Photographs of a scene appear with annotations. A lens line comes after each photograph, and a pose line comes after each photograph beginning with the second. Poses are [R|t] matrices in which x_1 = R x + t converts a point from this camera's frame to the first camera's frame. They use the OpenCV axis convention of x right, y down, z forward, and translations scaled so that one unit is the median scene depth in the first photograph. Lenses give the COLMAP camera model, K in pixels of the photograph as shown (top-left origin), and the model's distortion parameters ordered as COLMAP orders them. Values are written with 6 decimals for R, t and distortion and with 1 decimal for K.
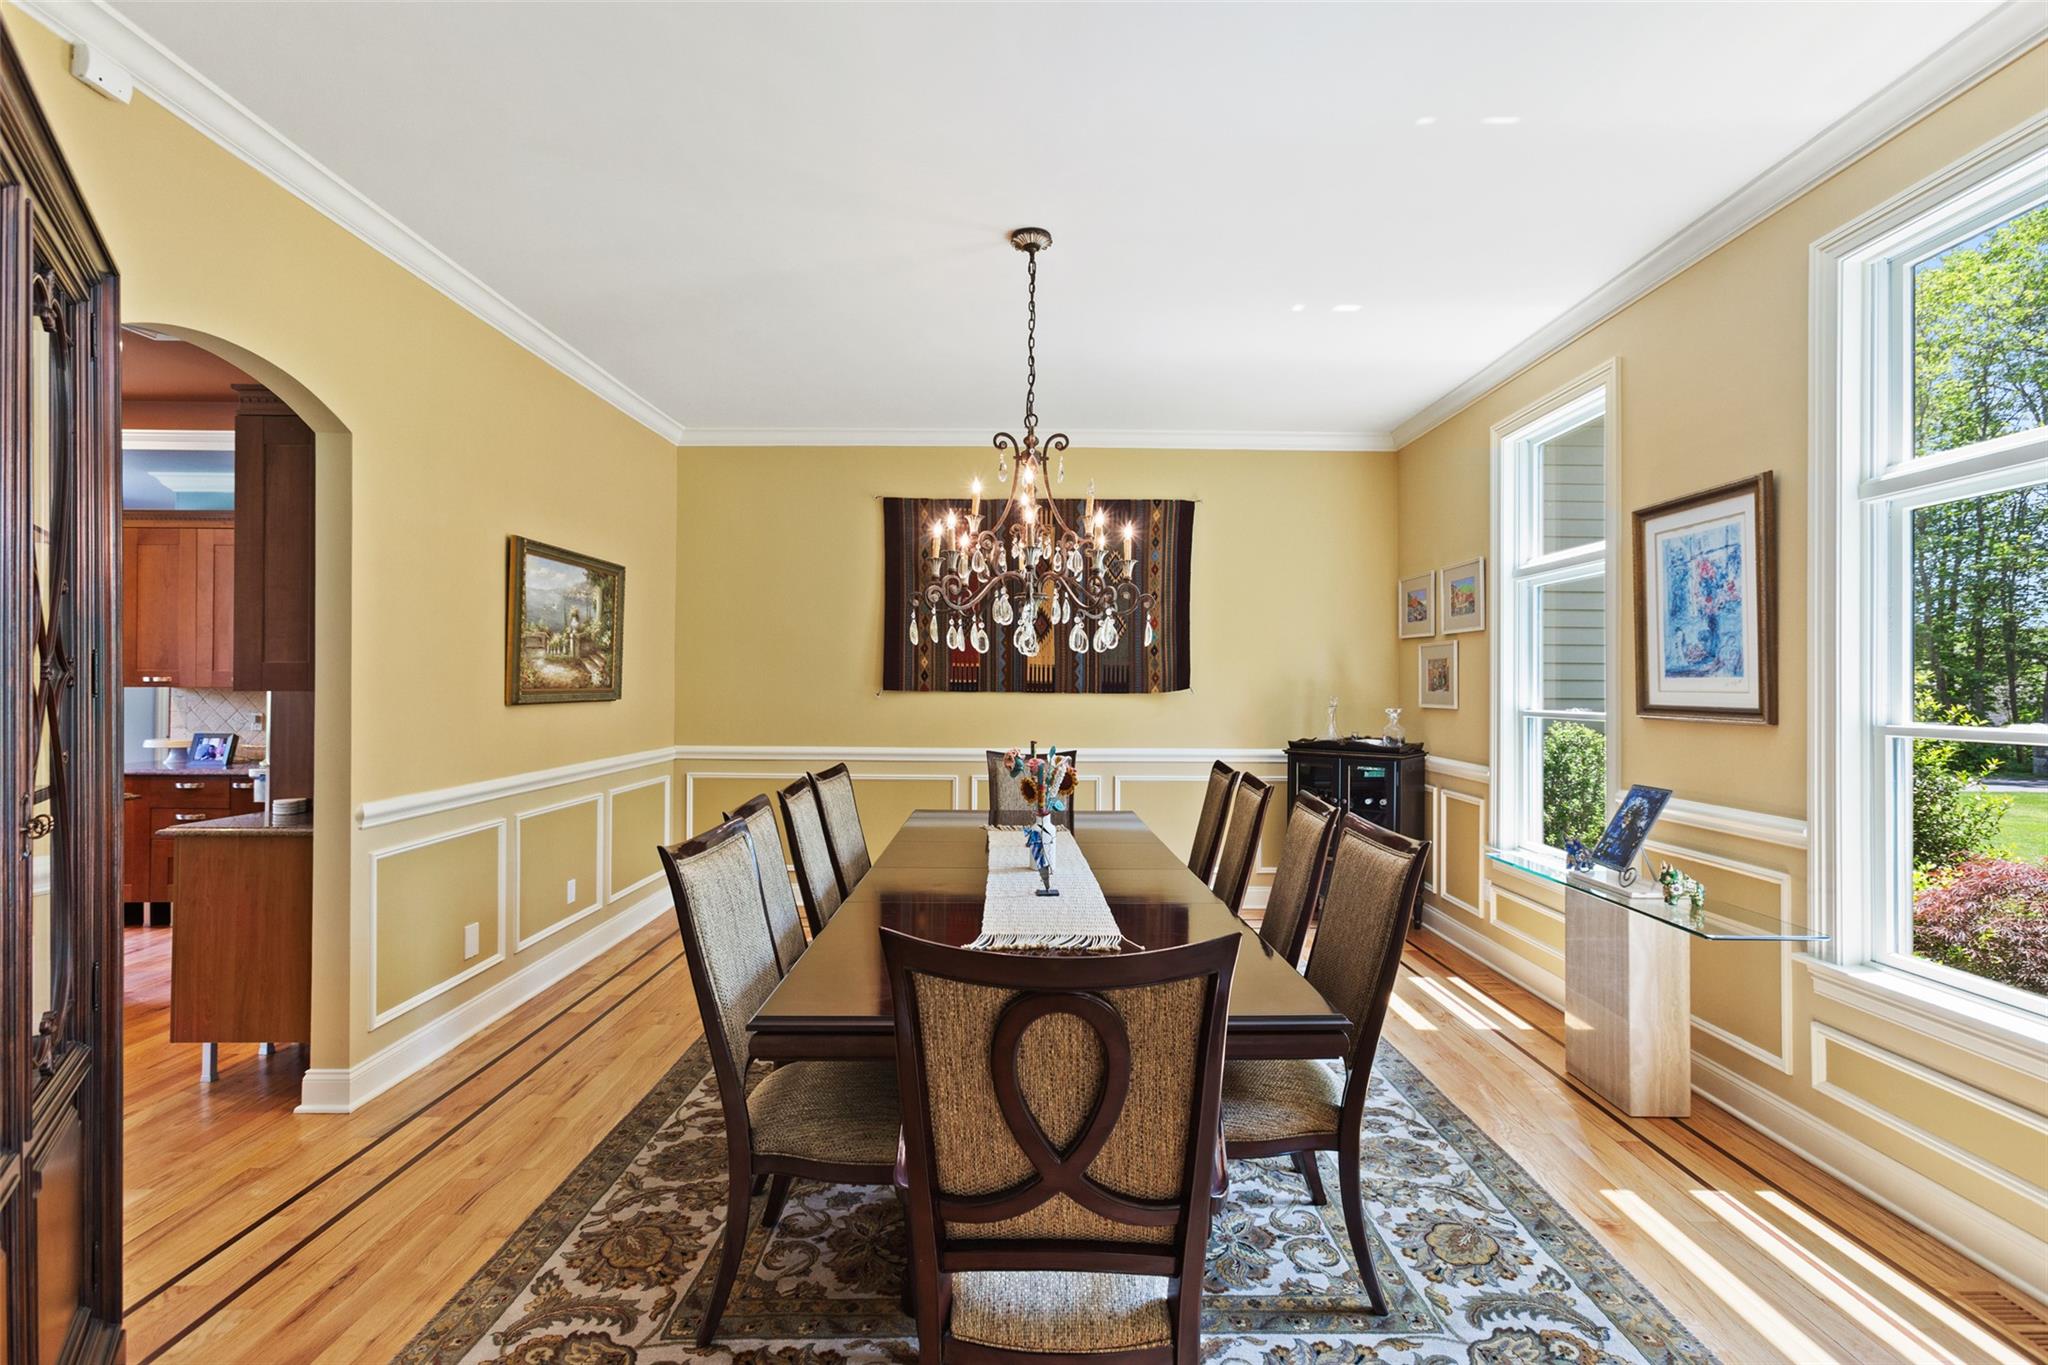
lens RADIAL K [[936.2, 0, 1031.8], [0, 936.2, 691.2], [0, 0, 1]] dist [-0.001106, 0.000290]
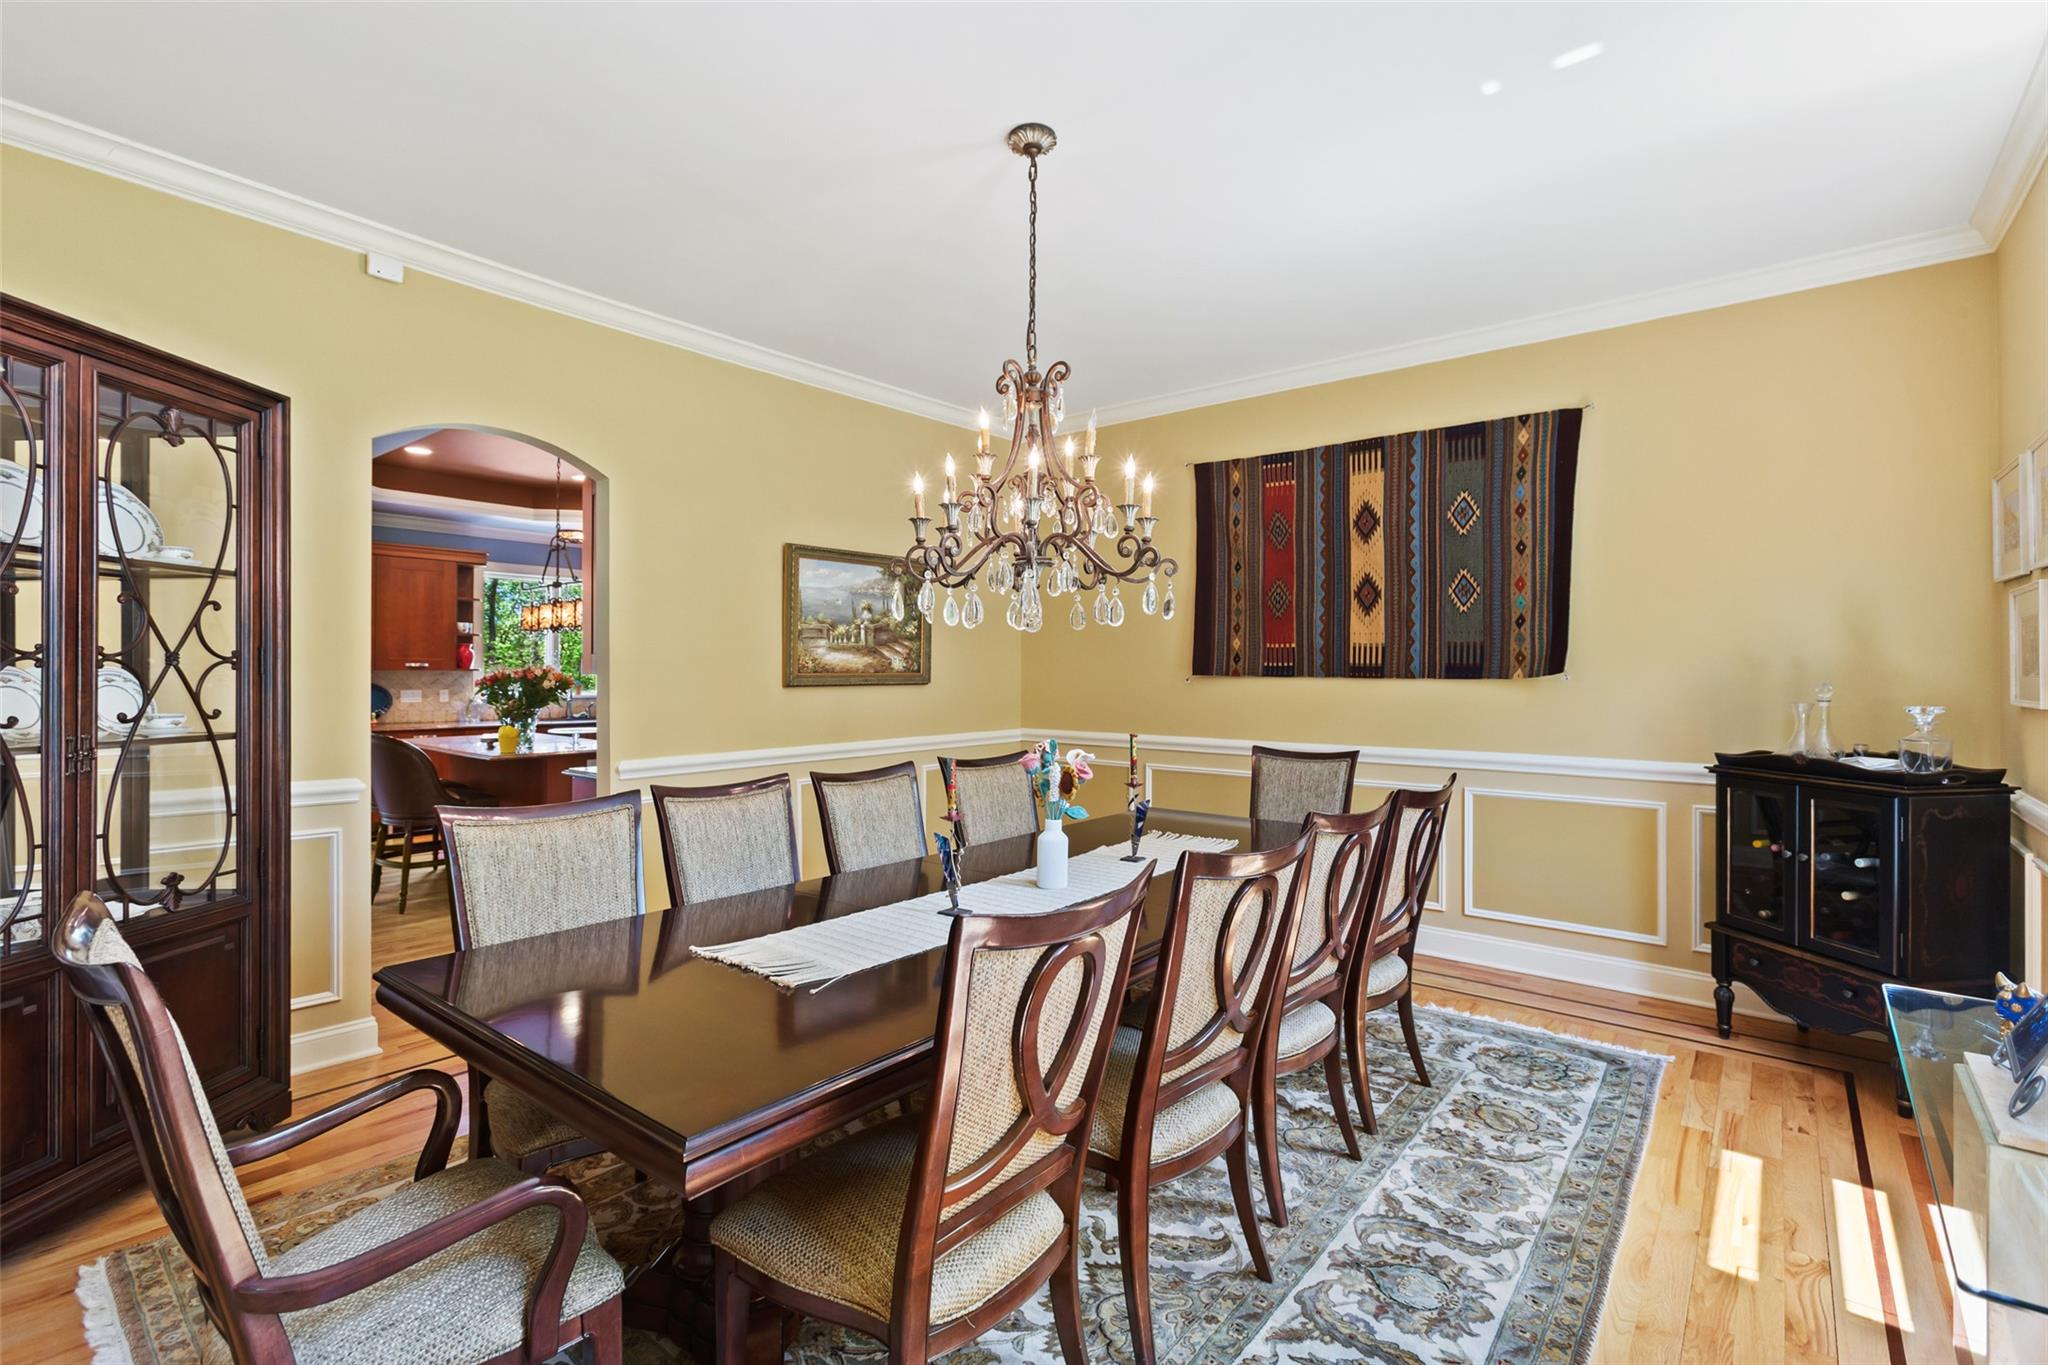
lens RADIAL K [[926.4, 0, 1024.0], [0, 926.4, 682.5], [0, 0, 1]] dist [-0.040336, 0.027579]
pose [[0.772452, 0.005478, -0.635049, 0.416488], [-0.001618, 0.999977, 0.006658, 0.000993], [0.635071, -0.004116, 0.772443, 0.285145]]
